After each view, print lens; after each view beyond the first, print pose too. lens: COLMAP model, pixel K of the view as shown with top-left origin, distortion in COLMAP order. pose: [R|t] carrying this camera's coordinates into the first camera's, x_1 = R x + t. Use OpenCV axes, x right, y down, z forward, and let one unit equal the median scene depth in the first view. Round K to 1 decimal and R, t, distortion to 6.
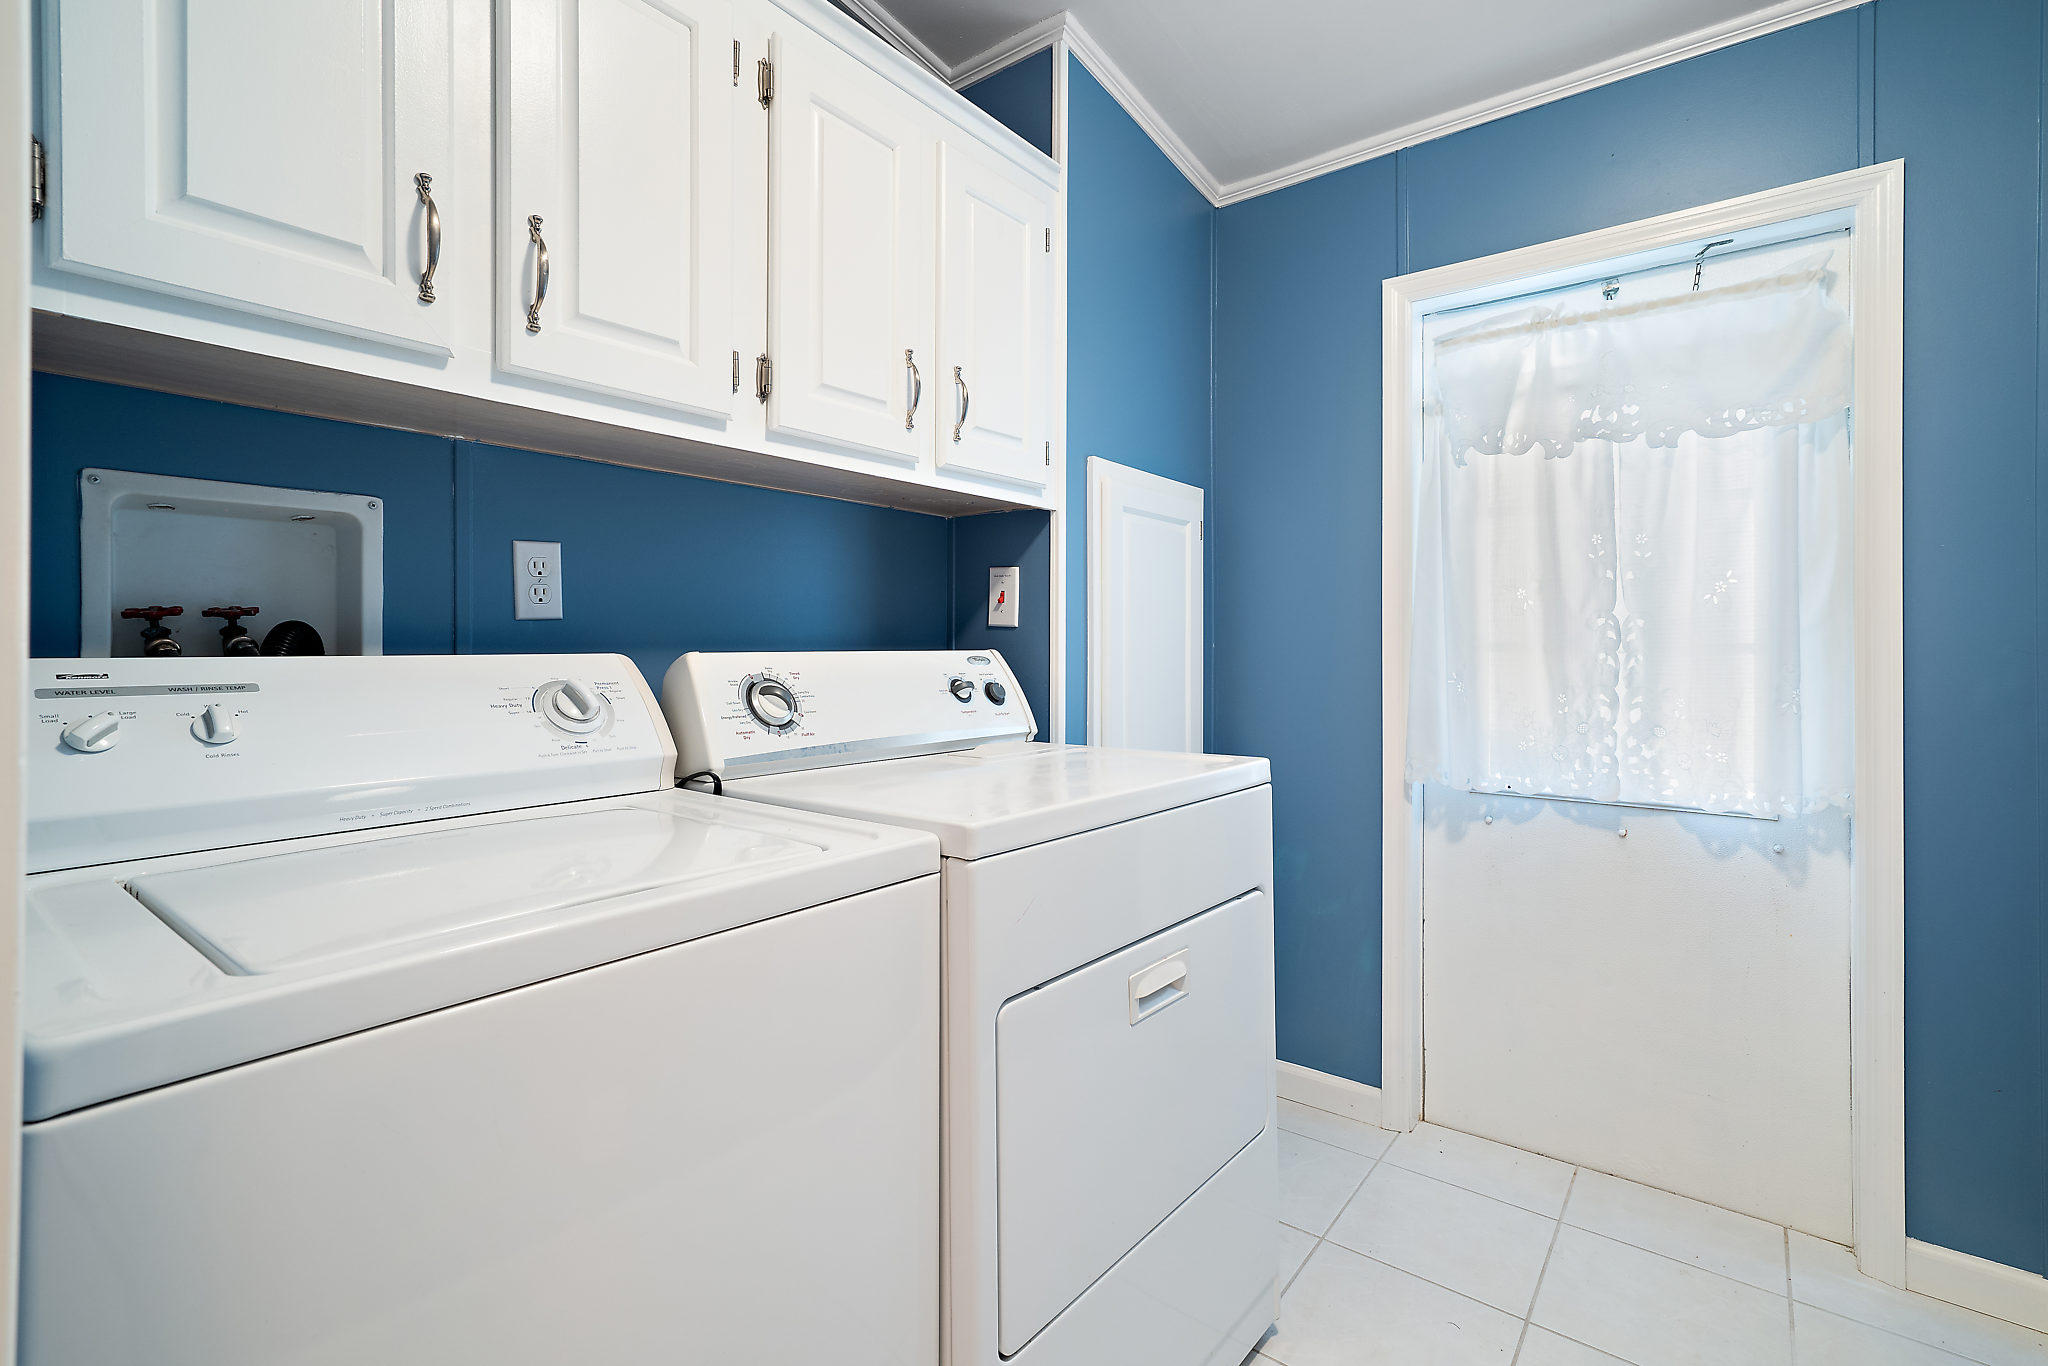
lens RADIAL K [[953.9, 0, 1077.0], [0, 953.9, 654.4], [0, 0, 1]] dist [-0.002442, 0.000215]
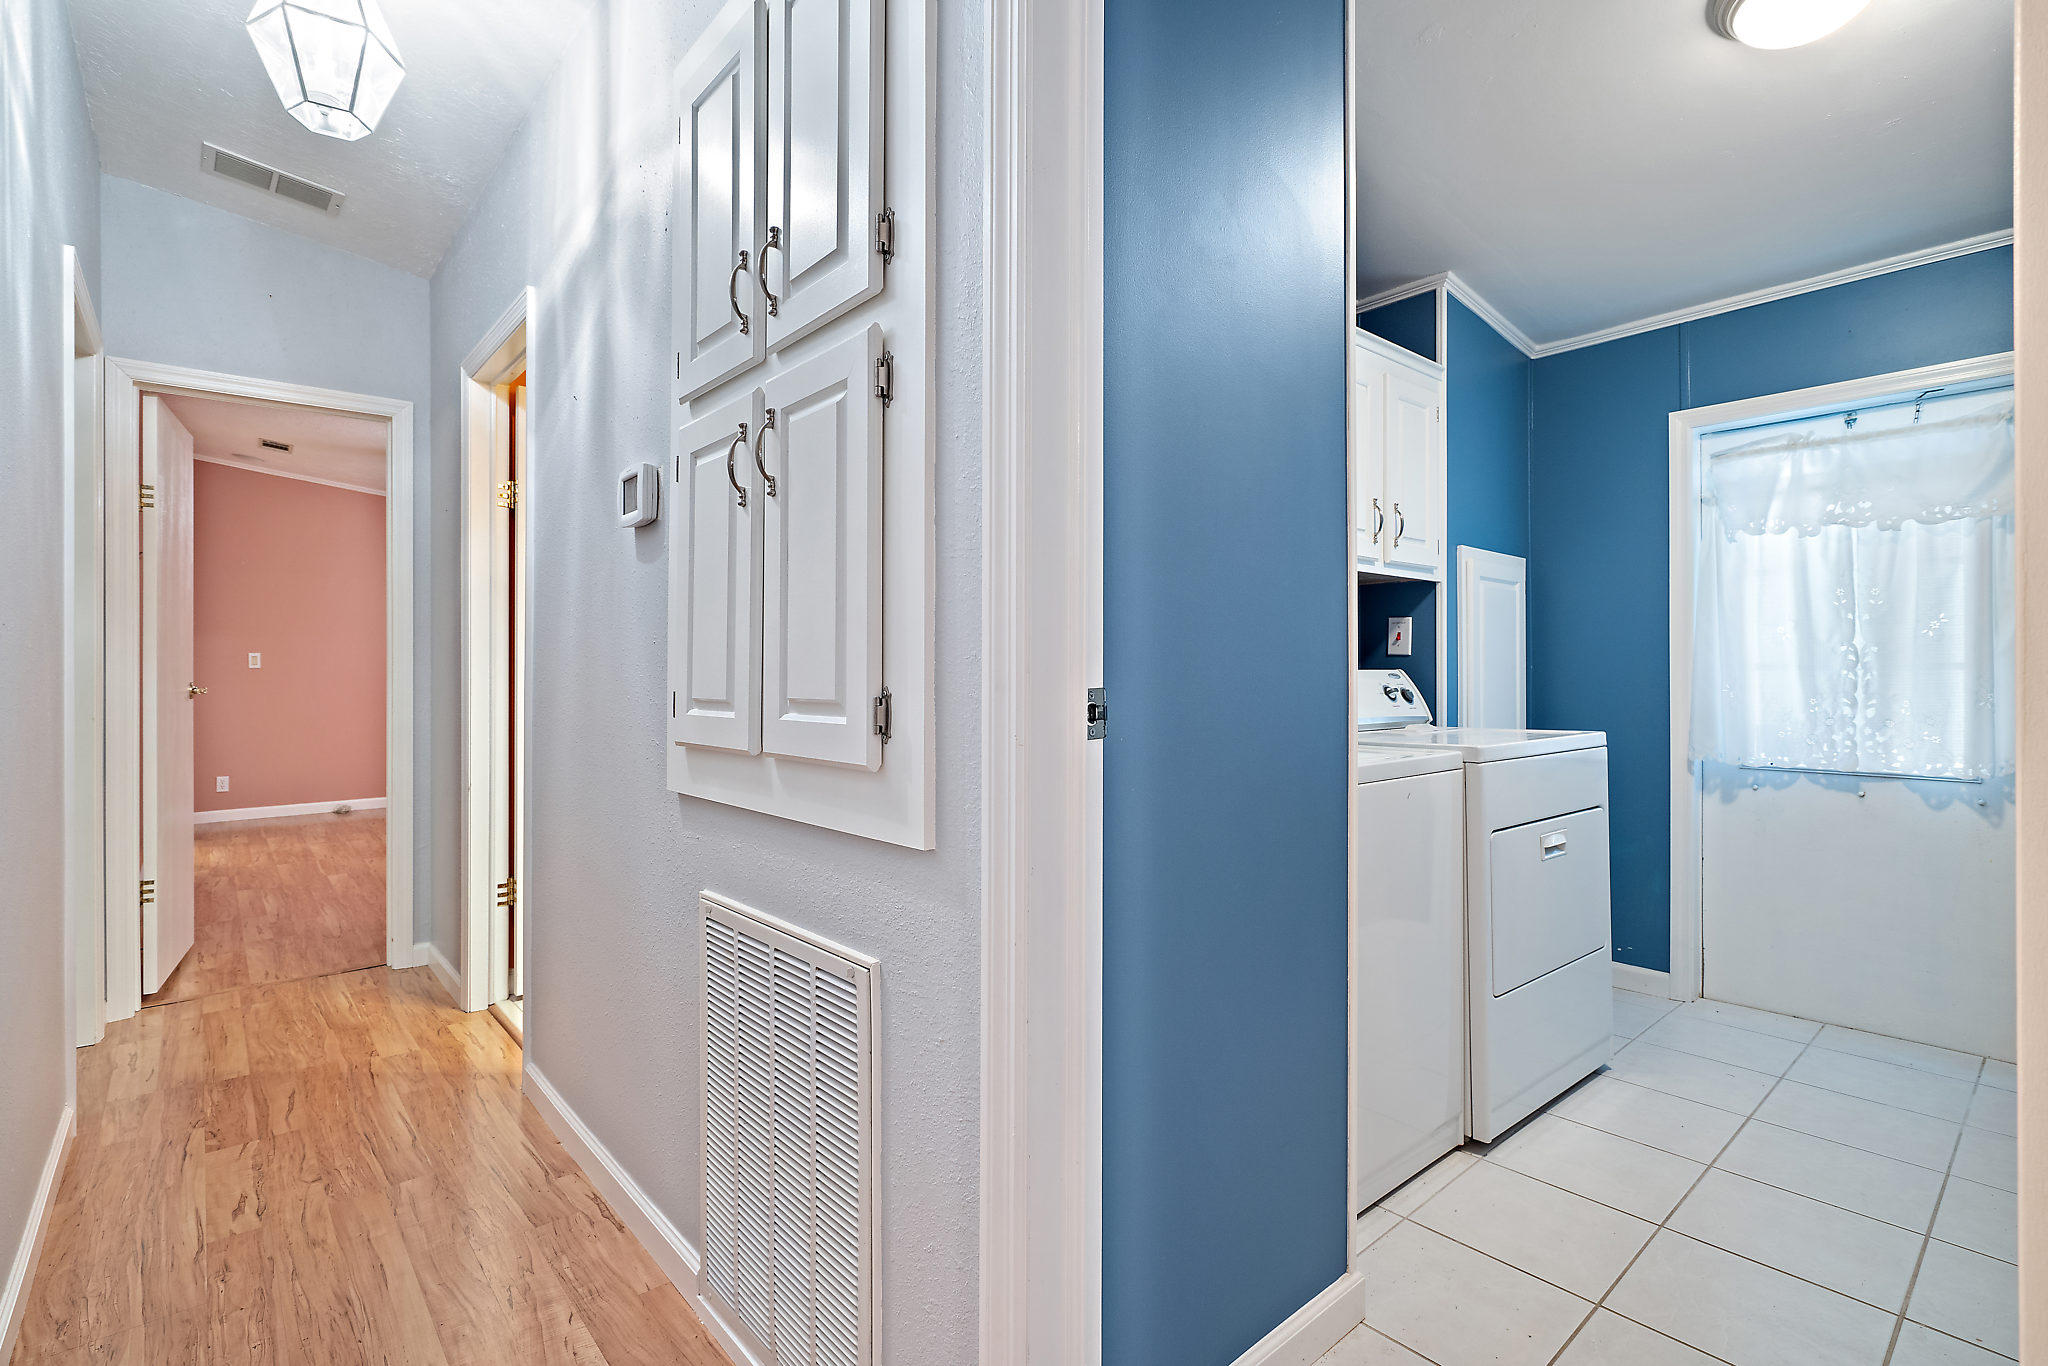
lens RADIAL K [[953.9, 0, 1025.1], [0, 953.9, 678.8], [0, 0, 1]] dist [-0.002442, 0.000215]
pose [[0.969740, -0.001557, -0.244136, -0.308841], [0.000653, 0.999993, -0.003783, 0.016480], [0.244140, 0.003509, 0.969734, -0.719047]]
